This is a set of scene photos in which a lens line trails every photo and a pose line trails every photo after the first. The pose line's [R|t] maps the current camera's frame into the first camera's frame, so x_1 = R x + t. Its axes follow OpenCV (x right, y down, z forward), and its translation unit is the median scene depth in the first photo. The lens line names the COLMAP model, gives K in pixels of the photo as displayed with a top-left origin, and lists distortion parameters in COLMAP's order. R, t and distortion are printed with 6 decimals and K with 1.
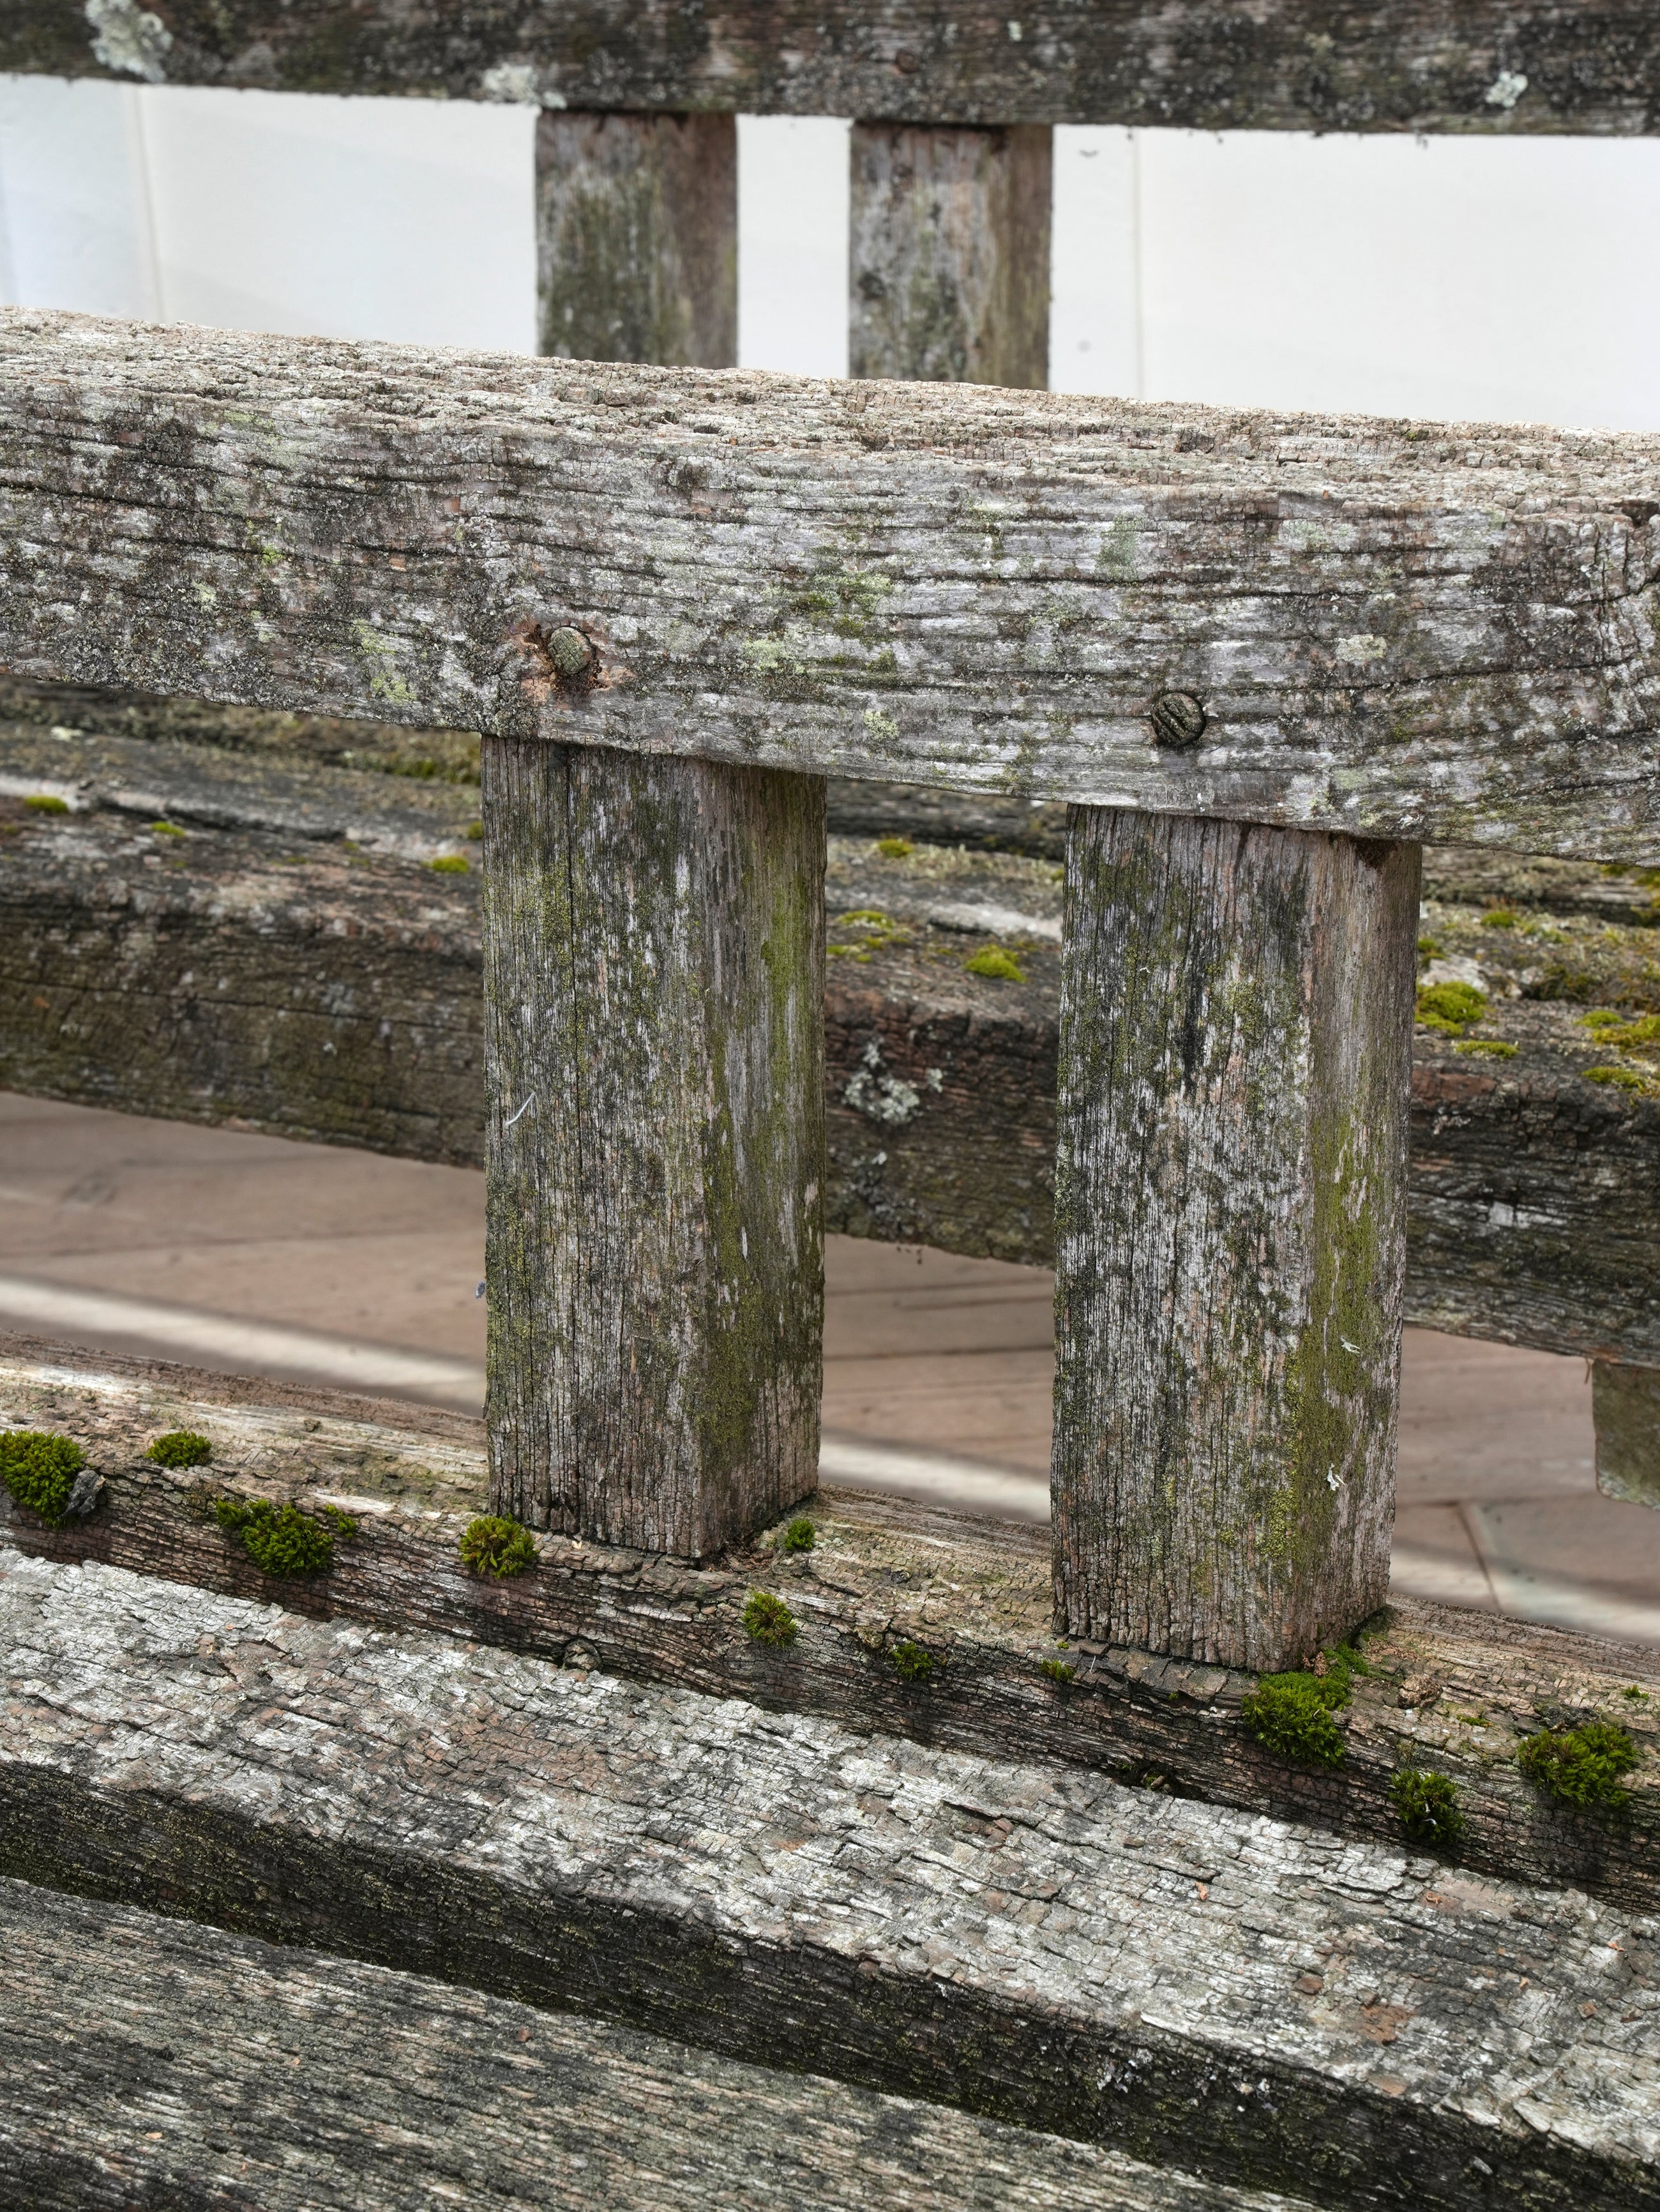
lens RADIAL K [[4767.2, 0, 796.3], [0, 4767.2, 1093.3], [0, 0, 1]] dist [0.316635, 0.000000]
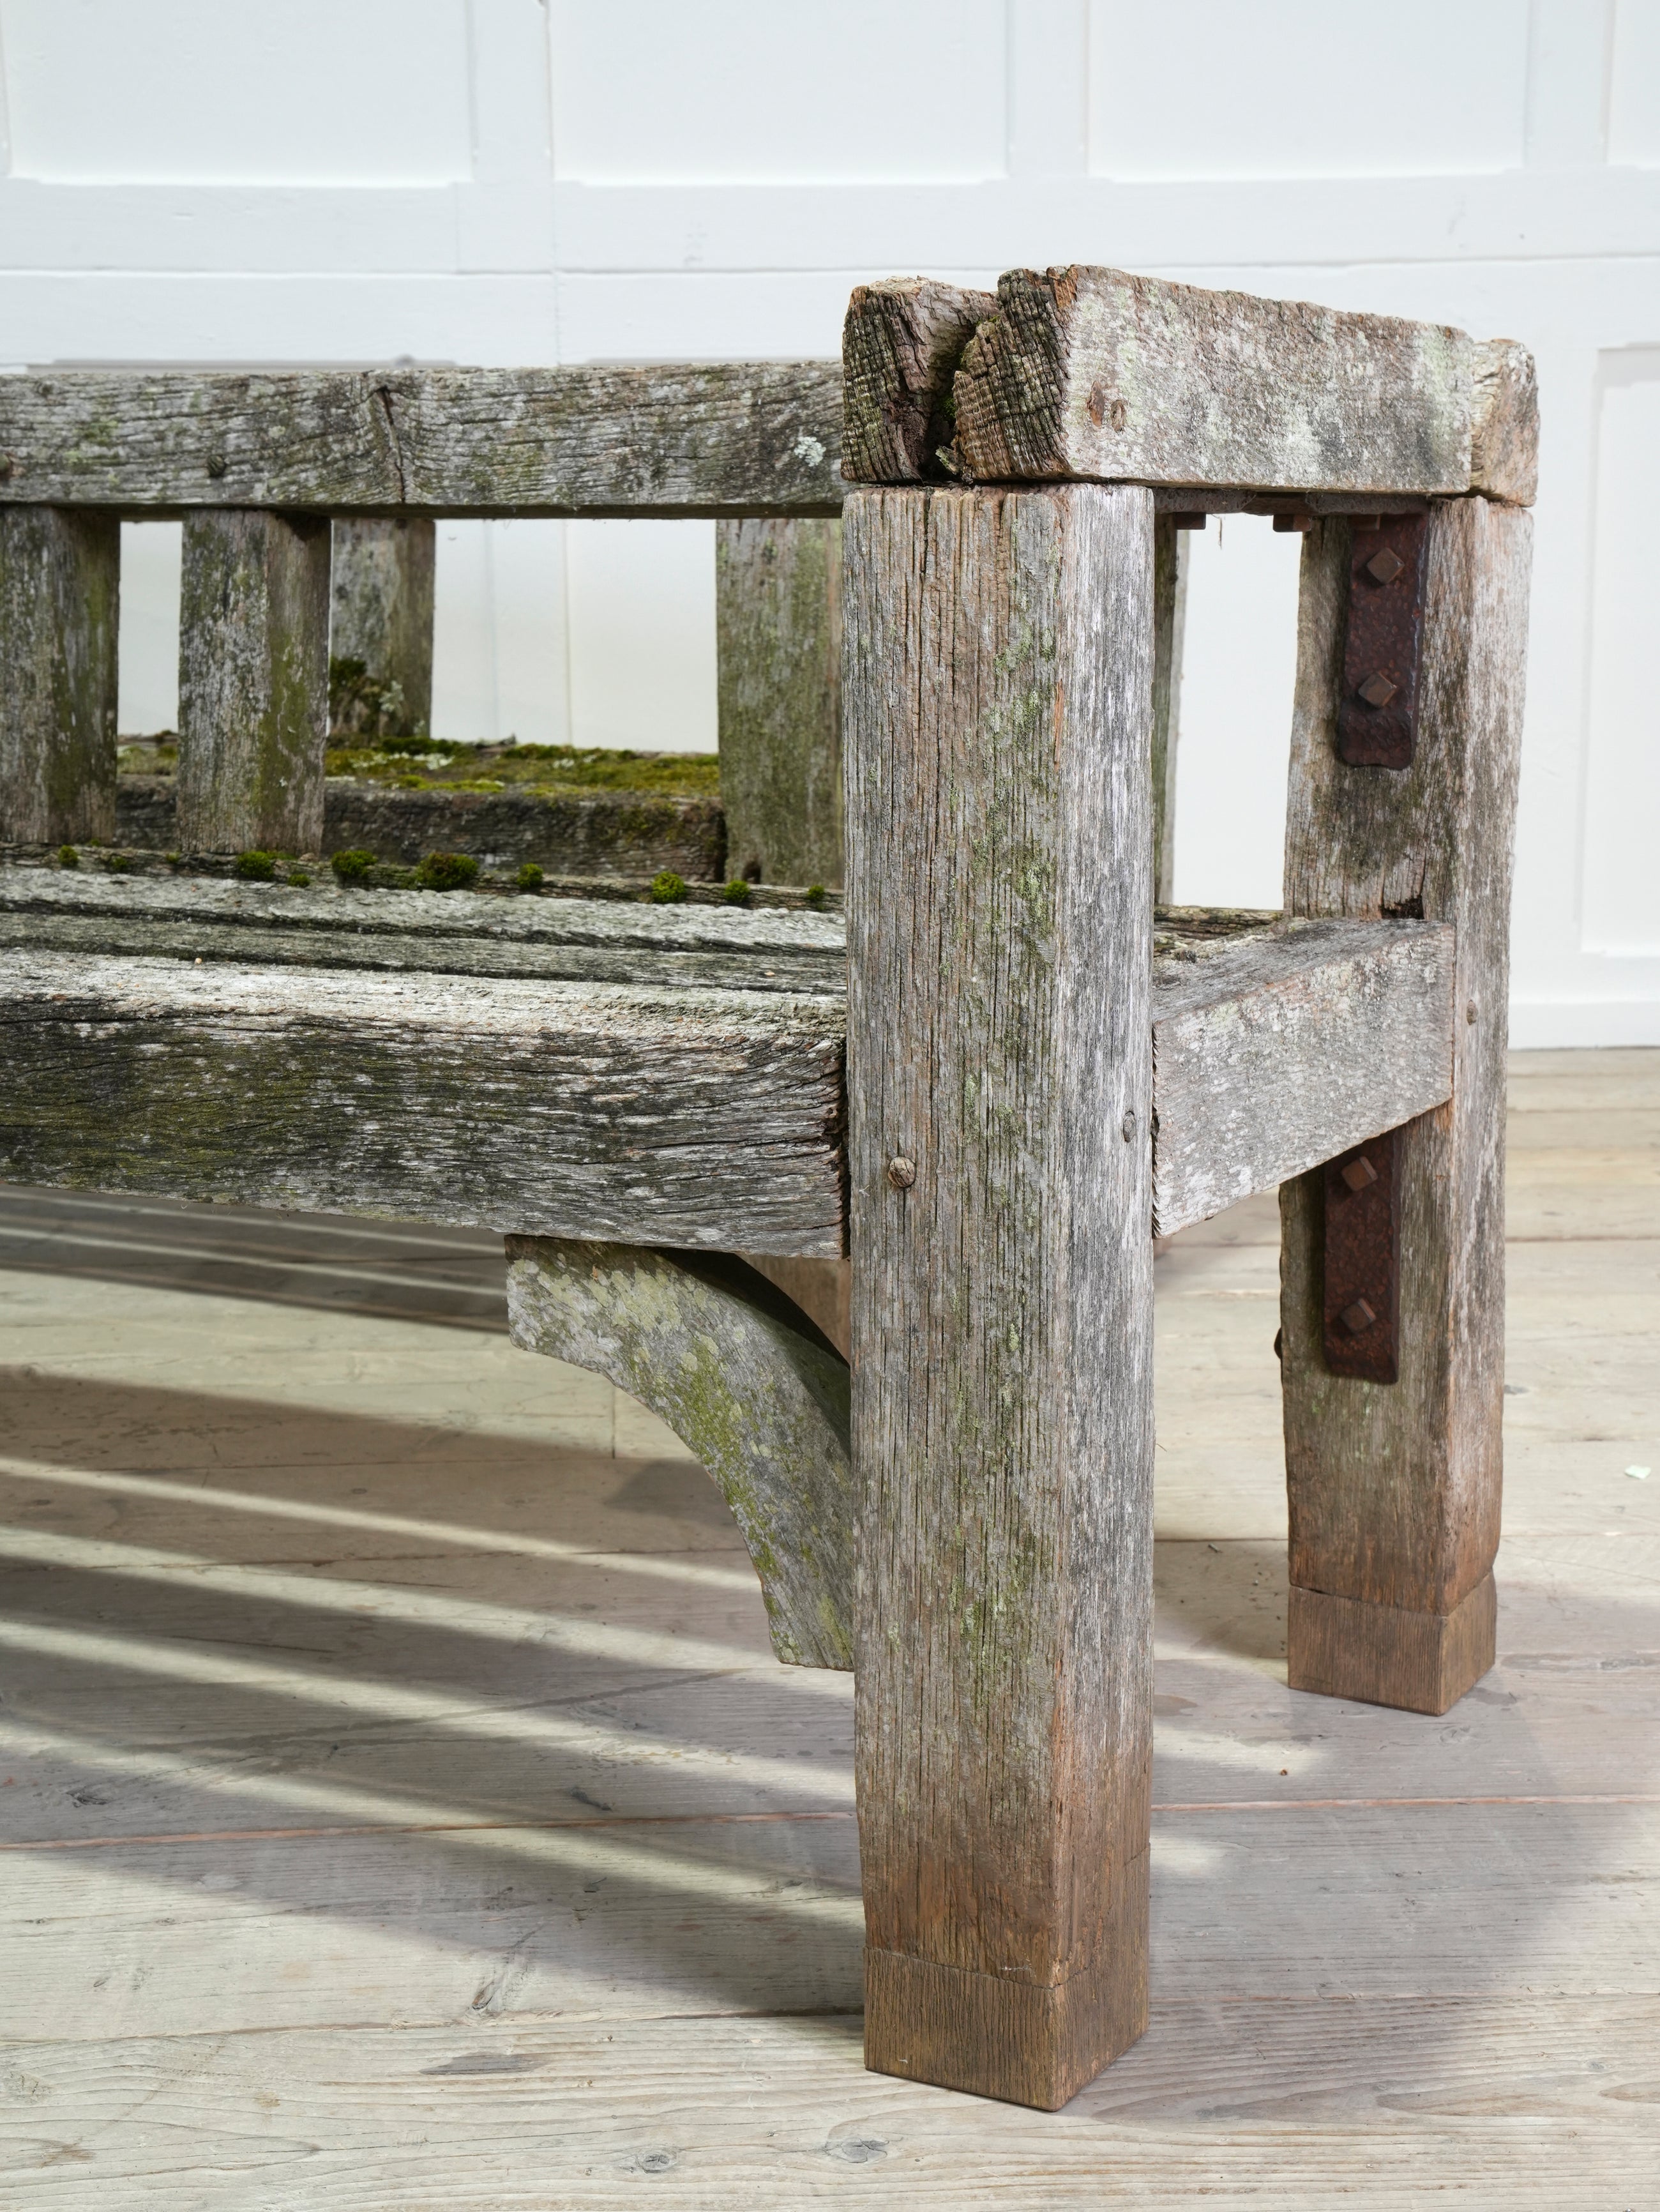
lens RADIAL K [[3420.4, 0, 826.7], [0, 3420.4, 1125.9], [0, 0, 1]] dist [0.133633, 0.000000]
pose [[0.999287, 0.032756, 0.018783, 0.367971], [-0.028893, 0.983582, -0.178134, 0.569820], [-0.024310, 0.177464, 0.983827, -0.757267]]
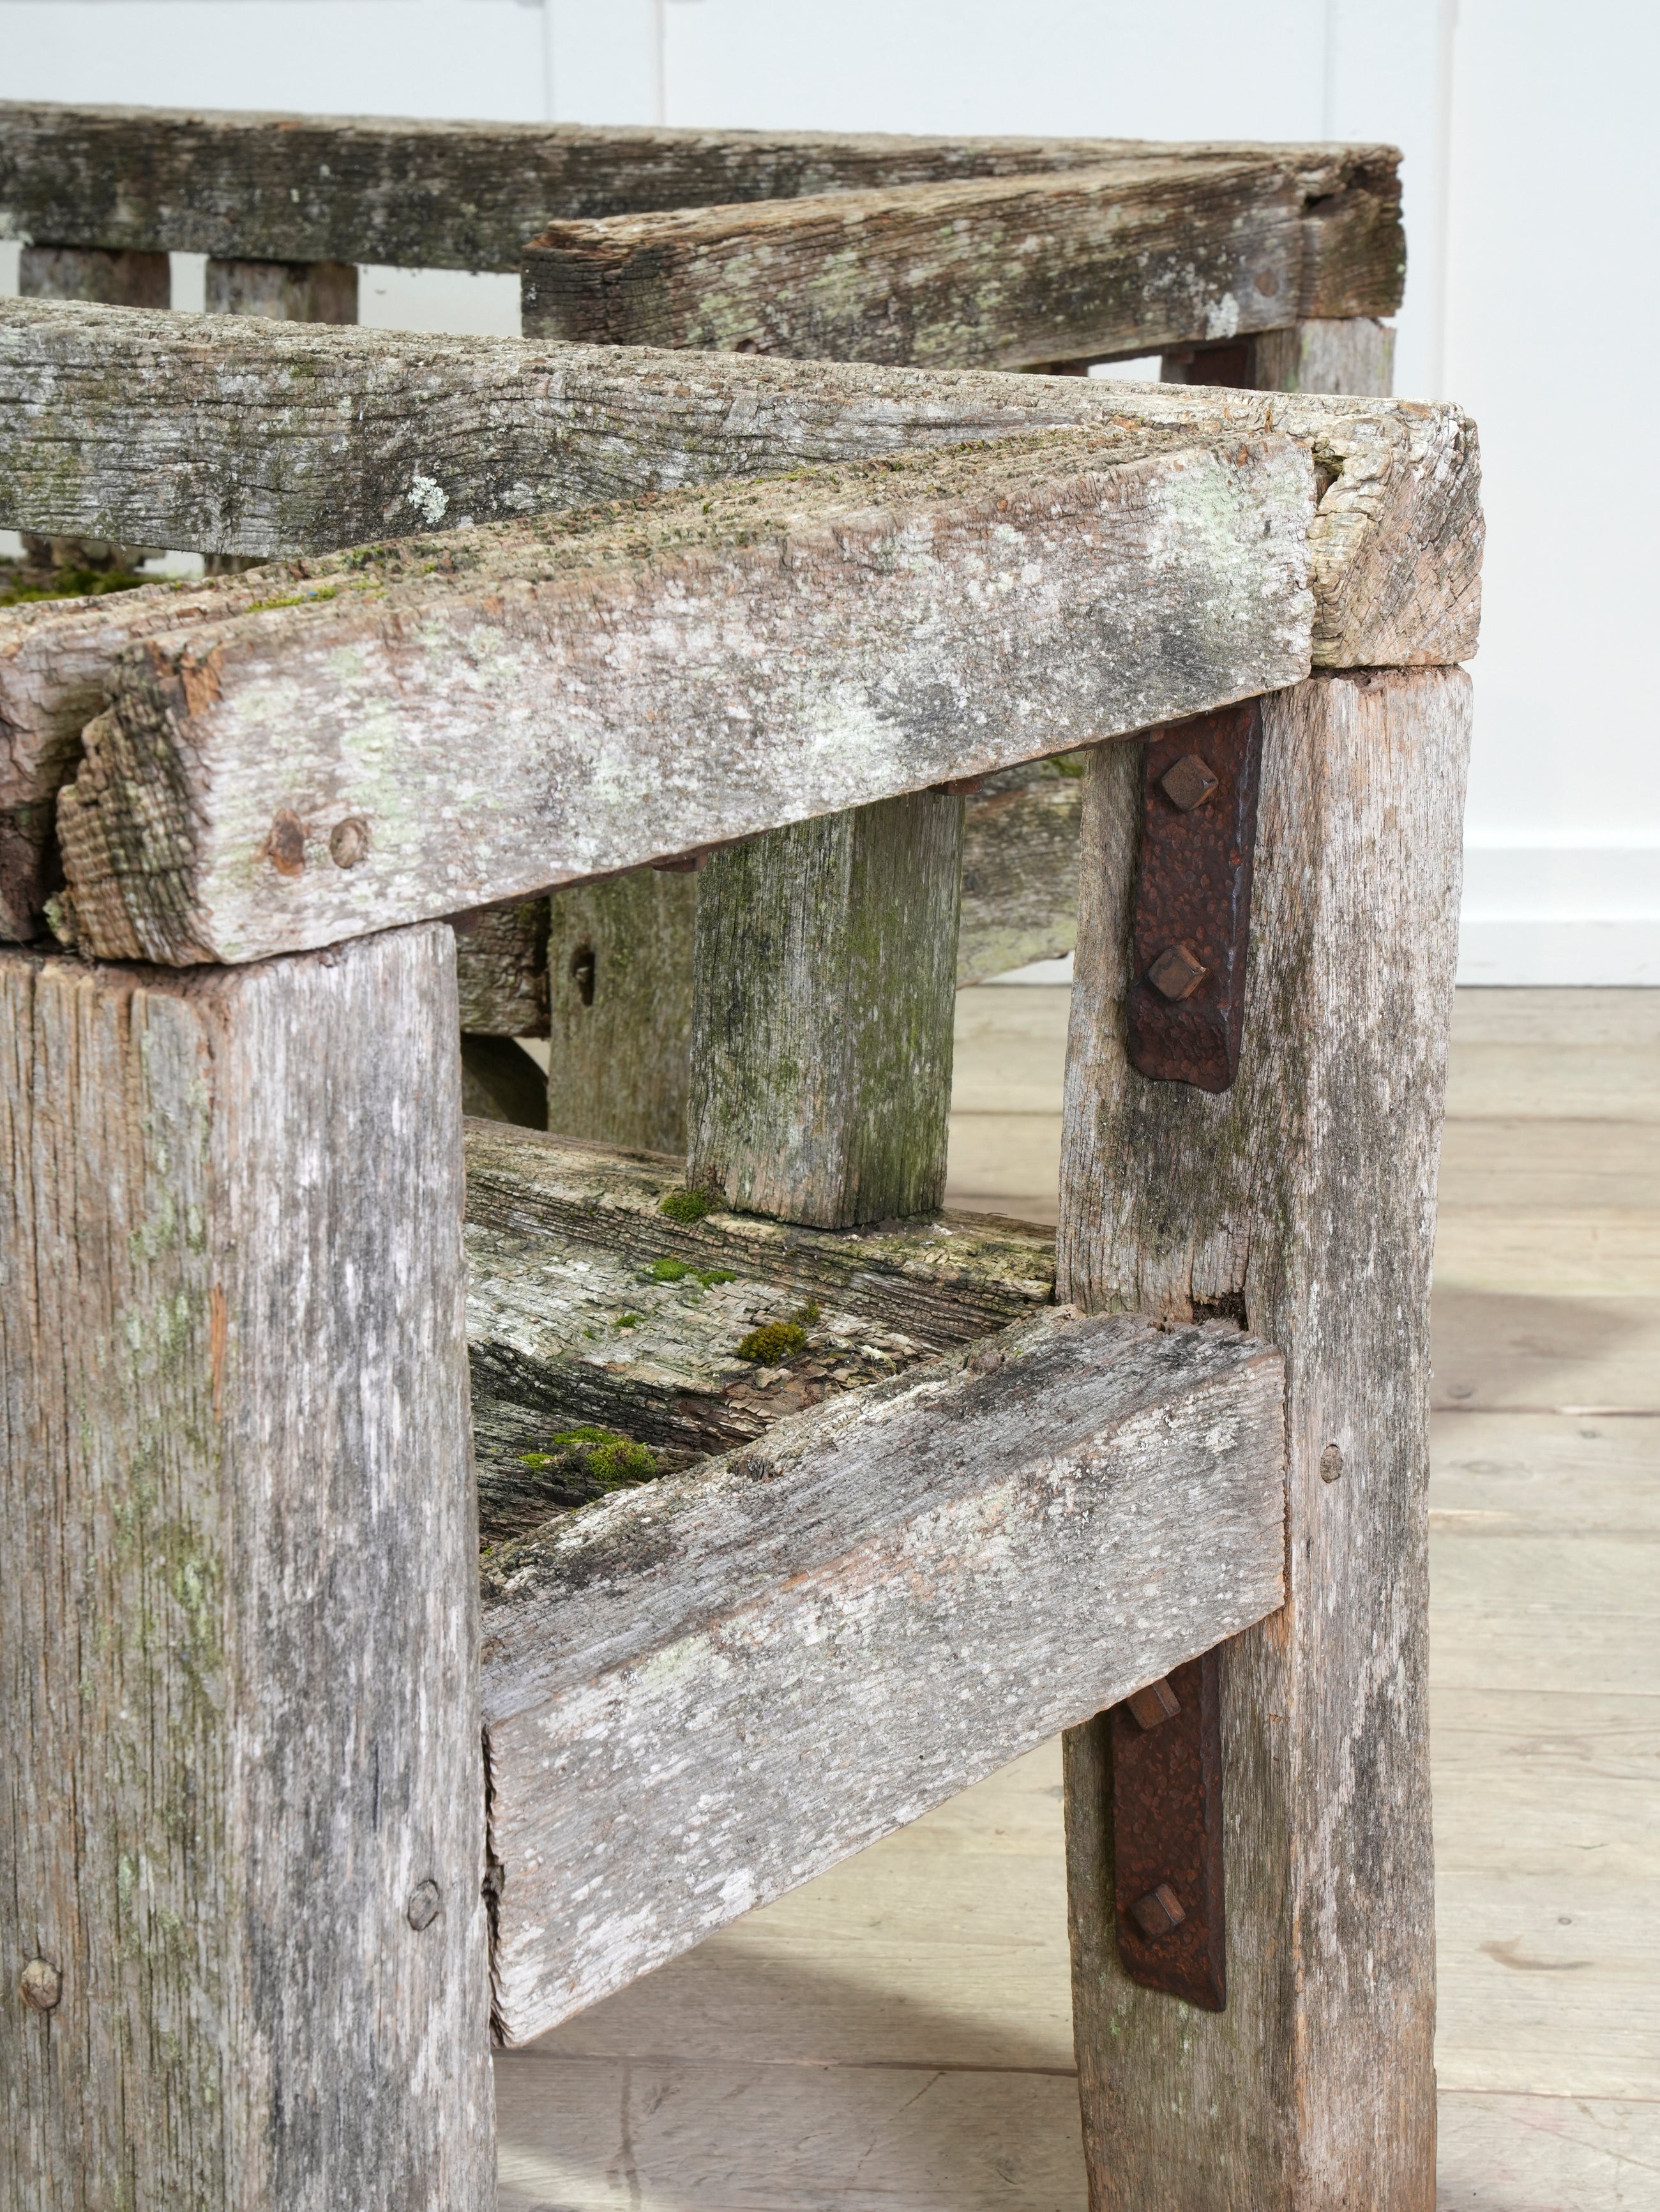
lens RADIAL K [[4767.2, 0, 839.8], [0, 4767.2, 1115.5], [0, 0, 1]] dist [0.316635, 0.000000]
pose [[0.989734, 0.064329, -0.127624, 0.706309], [-0.074641, 0.994177, -0.077726, 0.261604], [0.121881, 0.086455, 0.988772, -0.646794]]
